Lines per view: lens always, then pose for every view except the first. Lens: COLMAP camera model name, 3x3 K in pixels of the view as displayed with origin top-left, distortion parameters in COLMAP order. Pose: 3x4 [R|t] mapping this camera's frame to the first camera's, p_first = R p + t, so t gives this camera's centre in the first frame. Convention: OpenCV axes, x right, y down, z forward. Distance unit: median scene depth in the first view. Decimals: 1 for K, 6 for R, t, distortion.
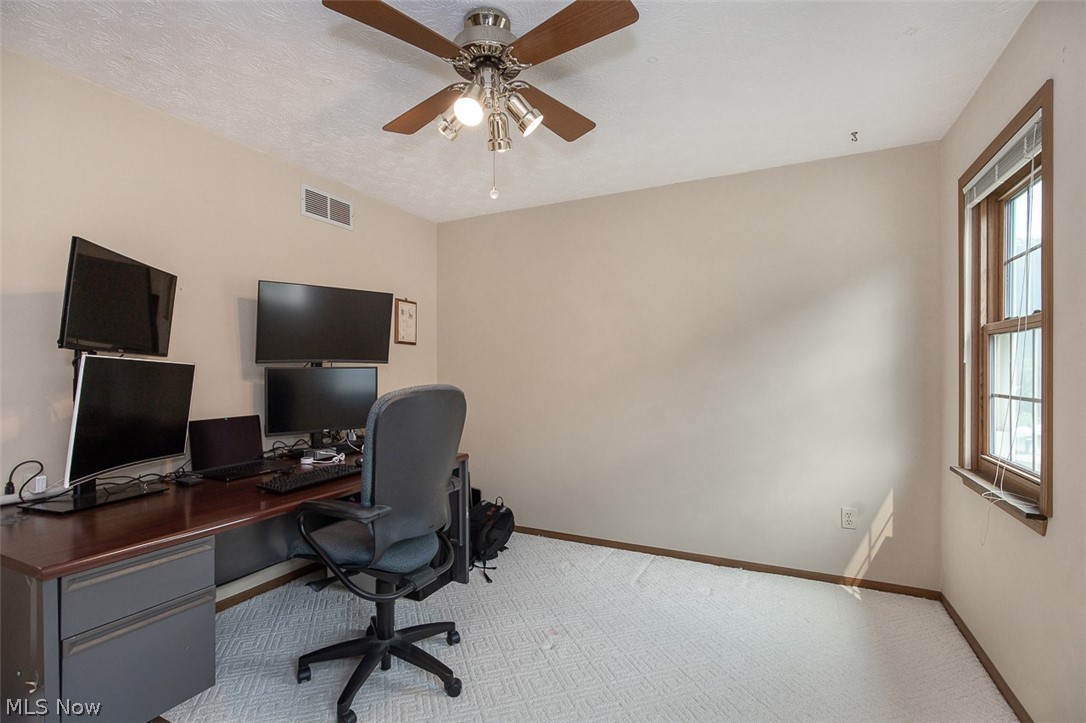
lens RADIAL K [[499.7, 0, 542.2], [0, 499.7, 370.4], [0, 0, 1]] dist [-0.014979, -0.000207]
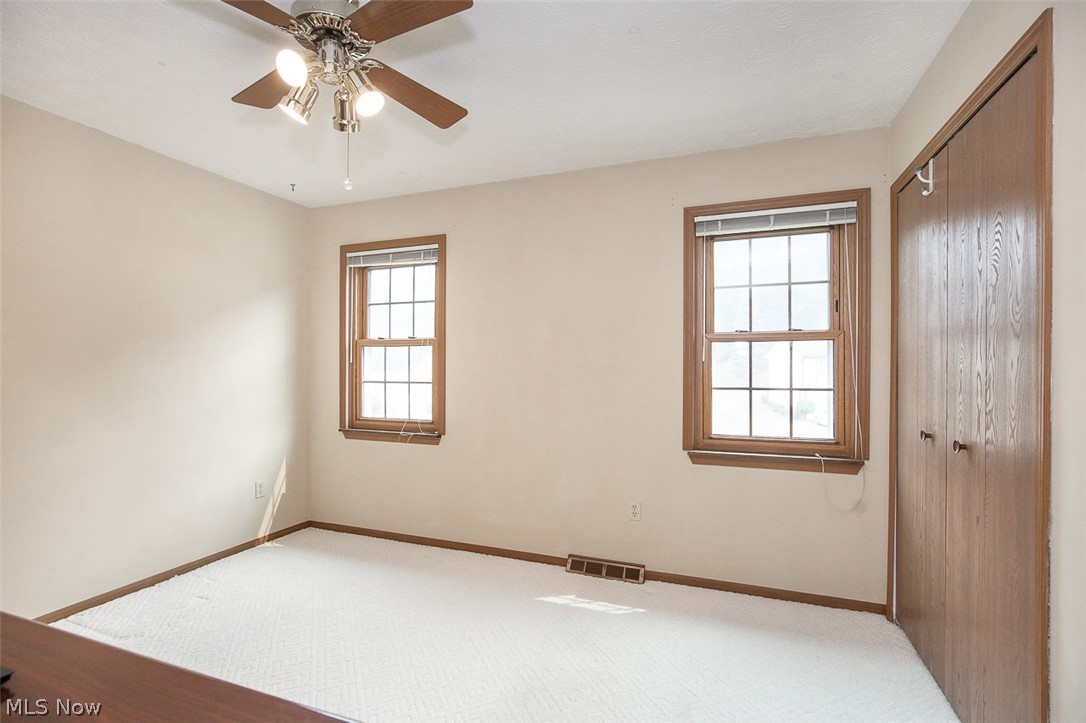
lens RADIAL K [[499.7, 0, 543.6], [0, 499.7, 360.8], [0, 0, 1]] dist [-0.014979, -0.000207]
pose [[-0.090253, 0.003586, 0.995912, -0.673538], [-0.002936, 0.999988, -0.003866, -0.013321], [-0.995915, -0.003273, -0.090242, 0.428077]]
